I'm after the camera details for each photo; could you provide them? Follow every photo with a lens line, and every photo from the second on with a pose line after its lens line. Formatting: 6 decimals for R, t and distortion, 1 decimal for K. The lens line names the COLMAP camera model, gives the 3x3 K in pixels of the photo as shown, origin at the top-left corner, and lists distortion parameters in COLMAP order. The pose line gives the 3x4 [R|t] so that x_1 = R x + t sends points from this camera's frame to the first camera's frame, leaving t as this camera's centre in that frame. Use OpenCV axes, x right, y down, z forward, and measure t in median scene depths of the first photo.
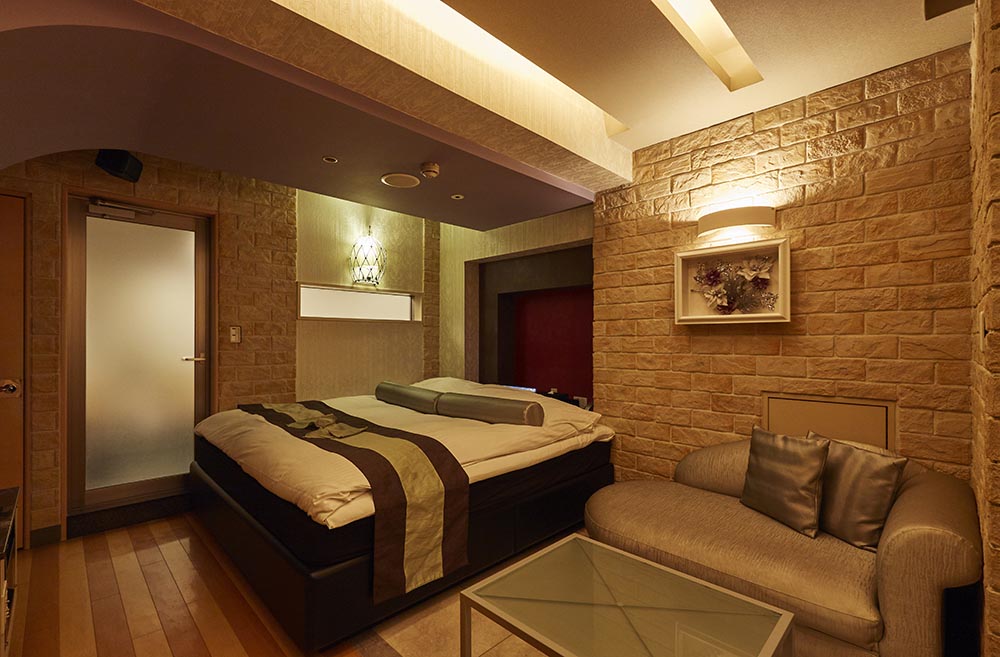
lens RADIAL K [[447.5, 0, 490.5], [0, 447.5, 341.4], [0, 0, 1]] dist [-0.001657, 0.000571]
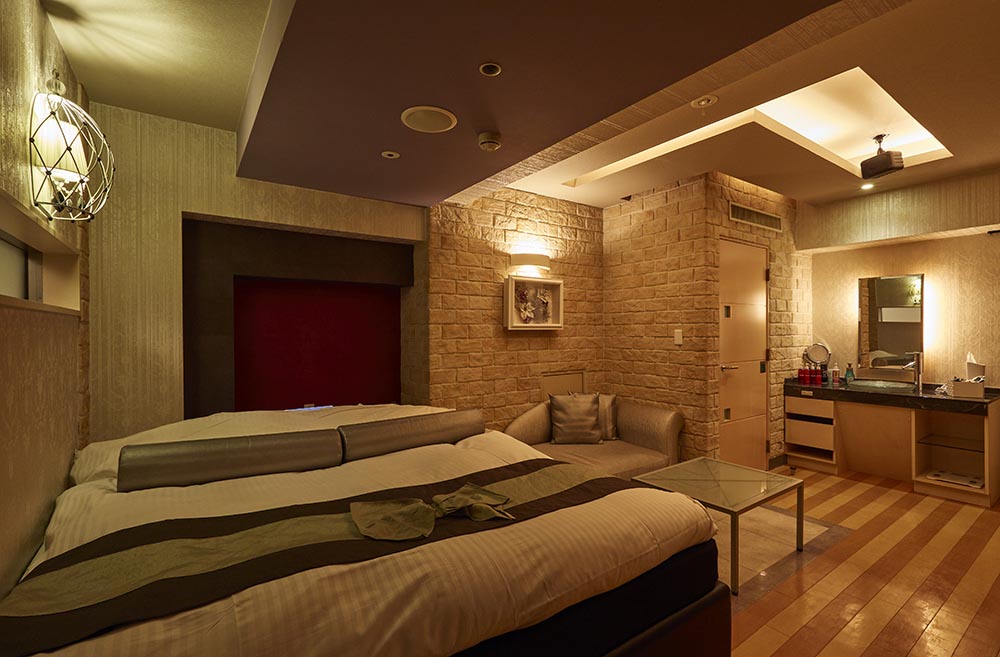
lens RADIAL K [[447.5, 0, 501.9], [0, 447.5, 332.0], [0, 0, 1]] dist [-0.001657, 0.000571]
pose [[0.158706, -0.003942, 0.987318, -0.876177], [0.009178, 0.999955, 0.002517, -0.033591], [-0.987283, 0.008662, 0.158735, 0.794566]]
